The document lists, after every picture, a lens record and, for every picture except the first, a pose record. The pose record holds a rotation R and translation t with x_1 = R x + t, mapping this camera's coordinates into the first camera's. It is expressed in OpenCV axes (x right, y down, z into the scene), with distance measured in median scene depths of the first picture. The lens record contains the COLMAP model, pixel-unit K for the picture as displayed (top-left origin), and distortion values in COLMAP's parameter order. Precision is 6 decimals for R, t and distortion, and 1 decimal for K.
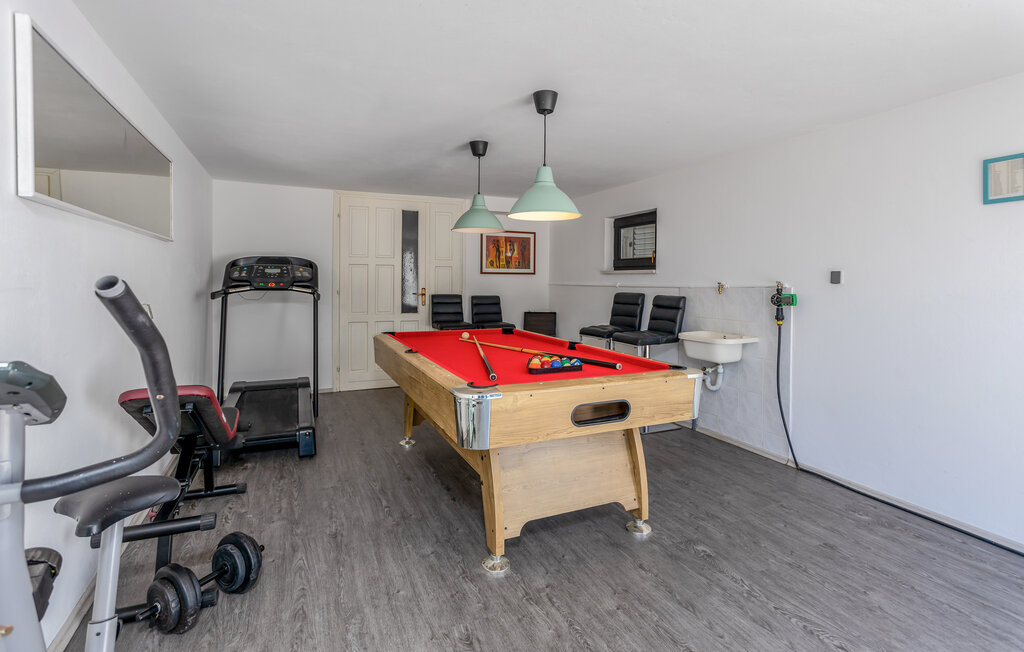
lens RADIAL K [[484.5, 0, 511.5], [0, 484.5, 294.4], [0, 0, 1]] dist [0.002360, 0.000450]
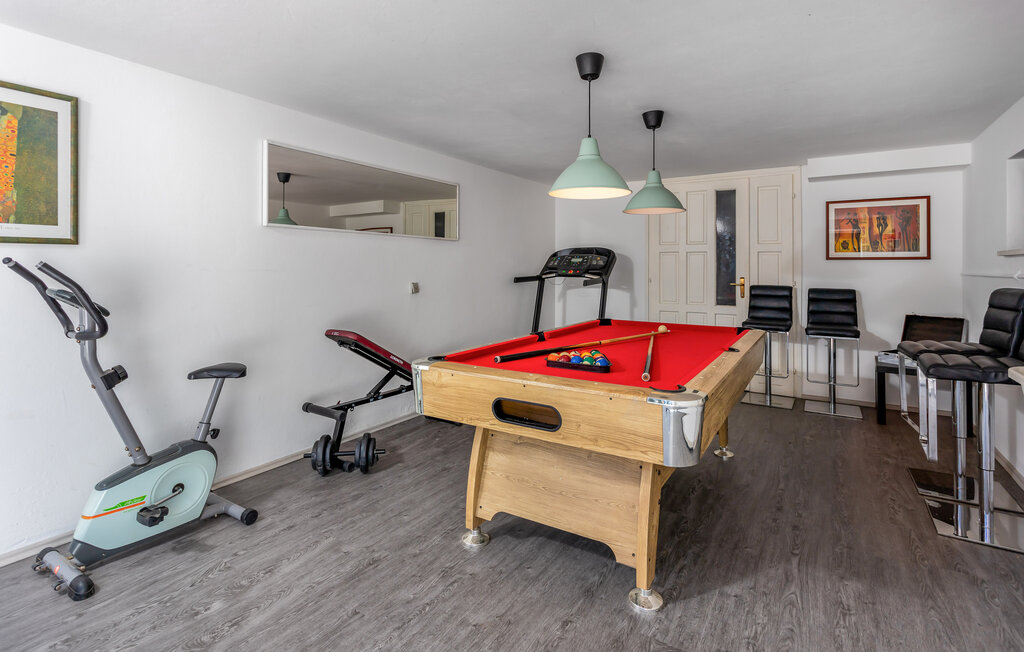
lens RADIAL K [[504.1, 0, 515.9], [0, 504.1, 276.6], [0, 0, 1]] dist [-0.001162, -0.000032]
pose [[0.556832, 0.010589, -0.830558, 0.430901], [-0.026641, 0.999632, -0.005116, 0.000829], [0.830198, 0.024975, 0.556909, 0.219027]]
